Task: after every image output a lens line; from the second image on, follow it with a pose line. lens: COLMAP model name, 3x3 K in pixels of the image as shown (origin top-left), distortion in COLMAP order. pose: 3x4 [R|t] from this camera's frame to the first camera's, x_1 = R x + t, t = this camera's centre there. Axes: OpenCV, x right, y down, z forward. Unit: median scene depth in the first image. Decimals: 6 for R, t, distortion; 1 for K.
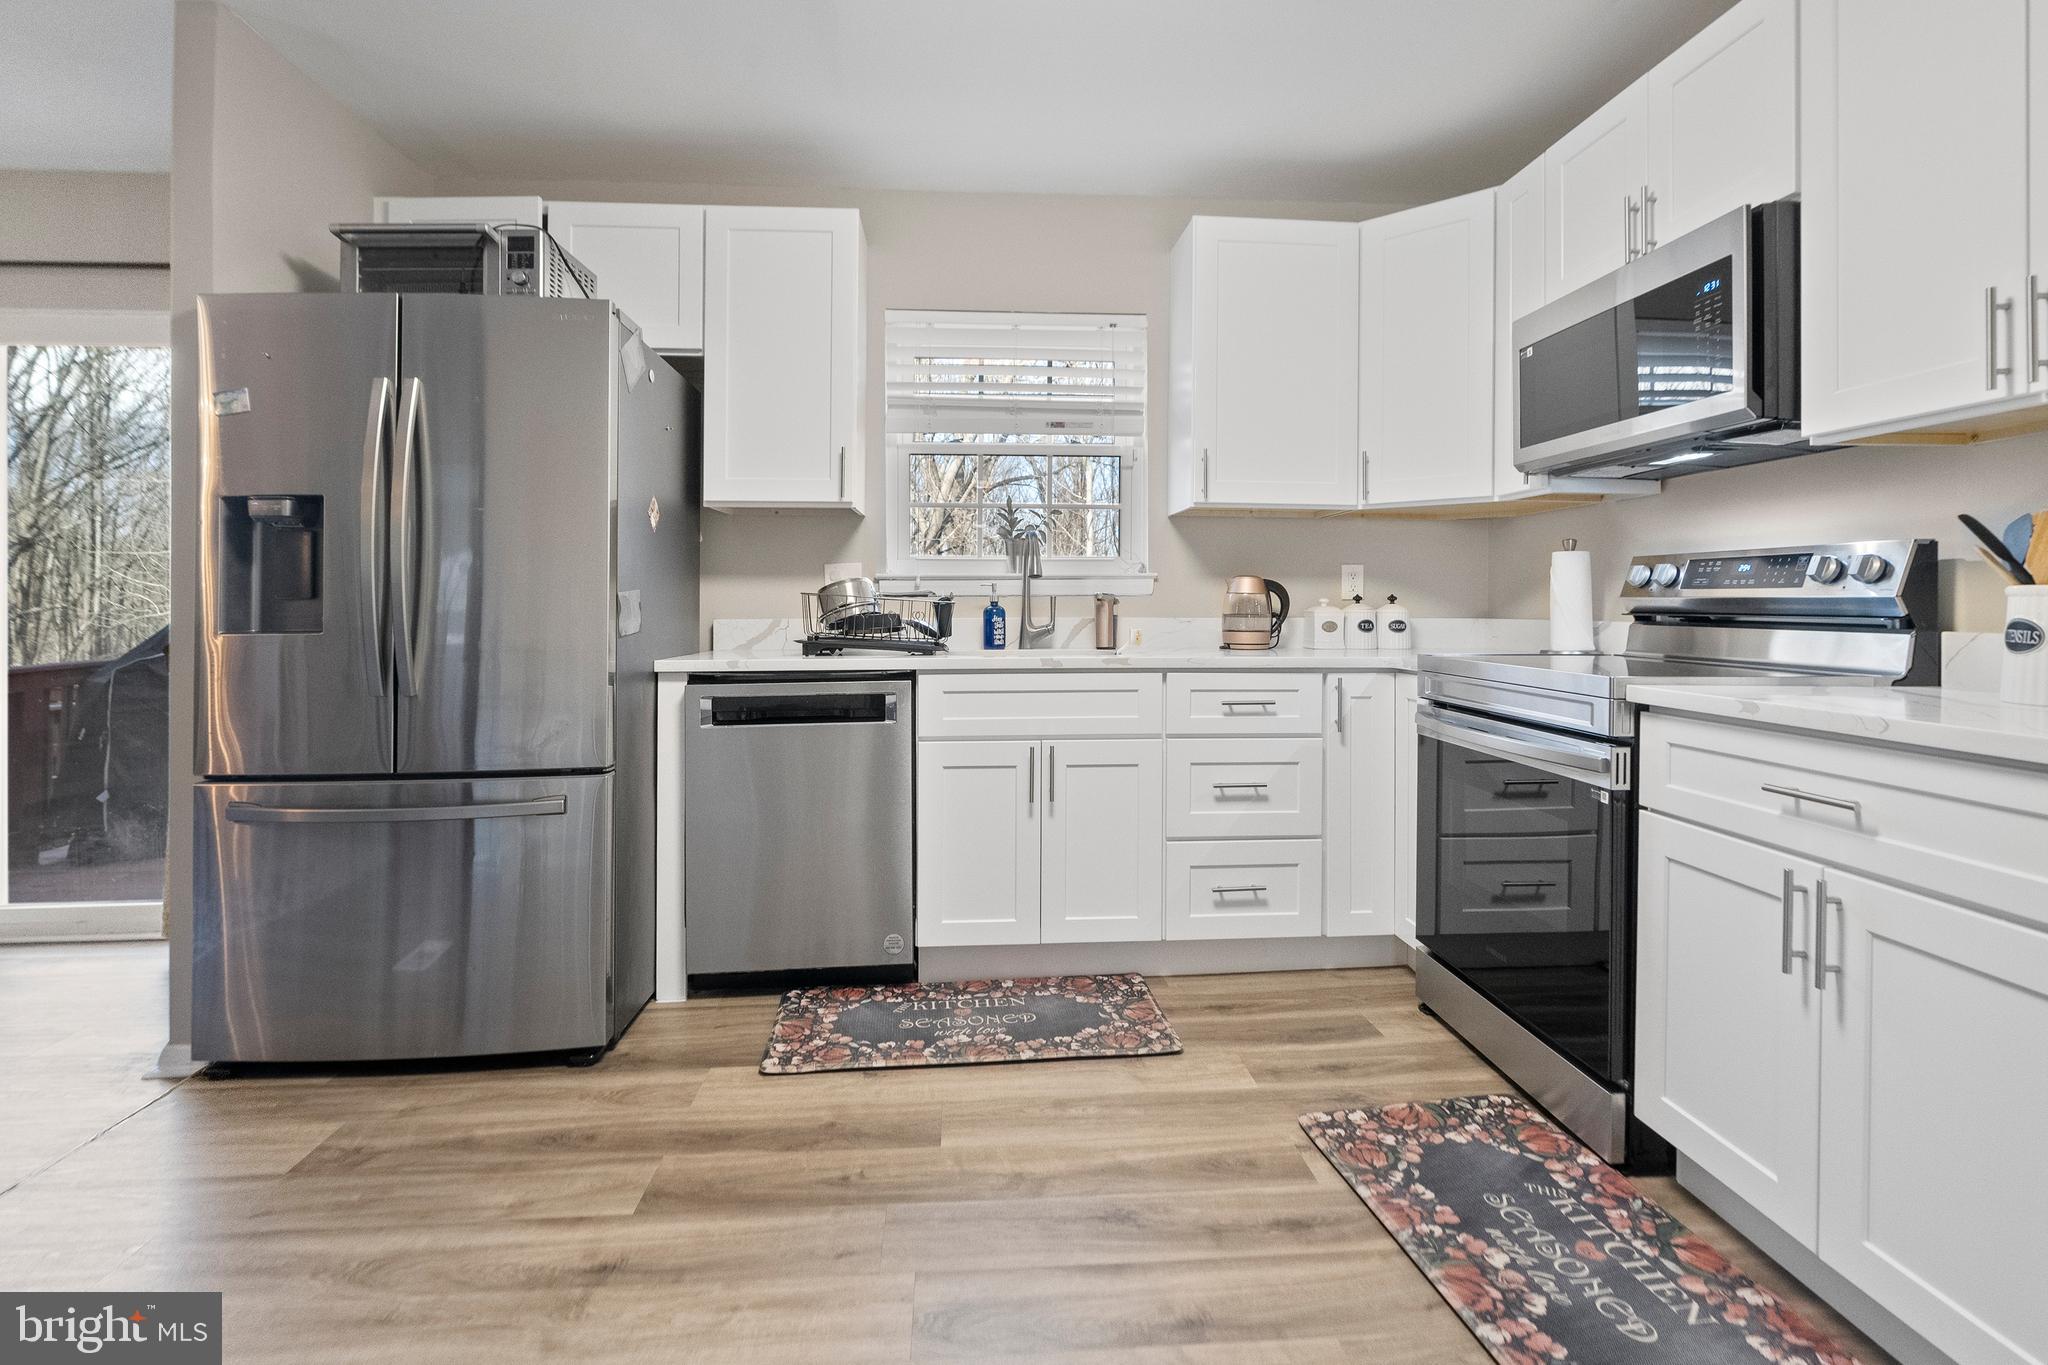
lens RADIAL K [[943.5, 0, 1013.4], [0, 943.5, 599.9], [0, 0, 1]] dist [-0.000148, 0.000113]
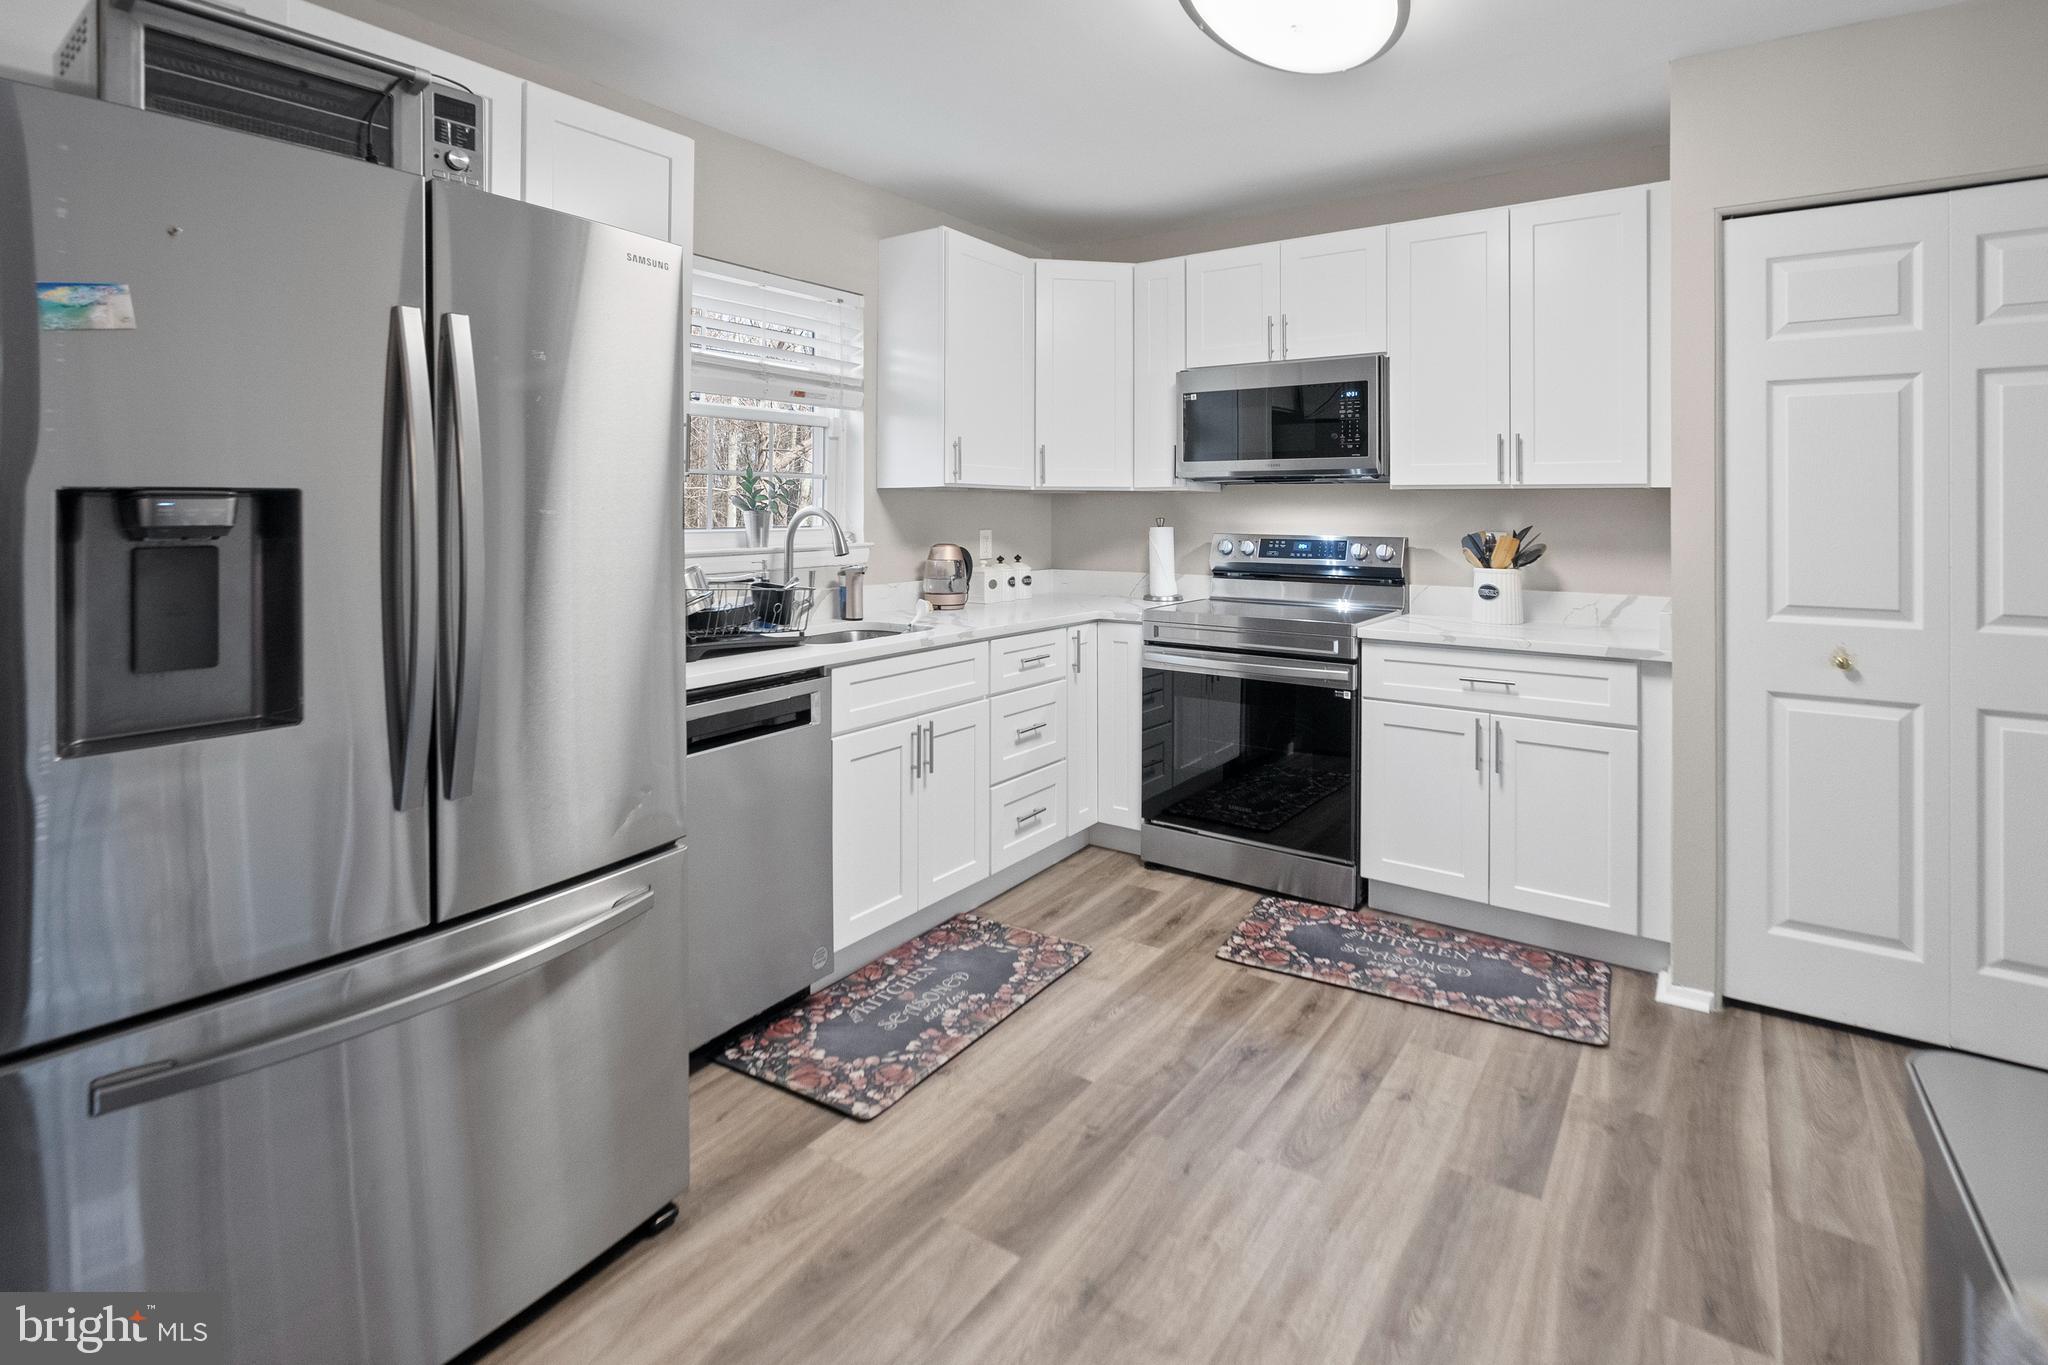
lens RADIAL K [[984.3, 0, 1024.0], [0, 984.3, 505.3], [0, 0, 1]] dist [0.000193, 0.000170]
pose [[0.642032, 0.003062, 0.766672, -0.810224], [-0.001191, 0.999995, -0.002996, -0.092365], [-0.766677, 0.001011, 0.642033, 0.225586]]
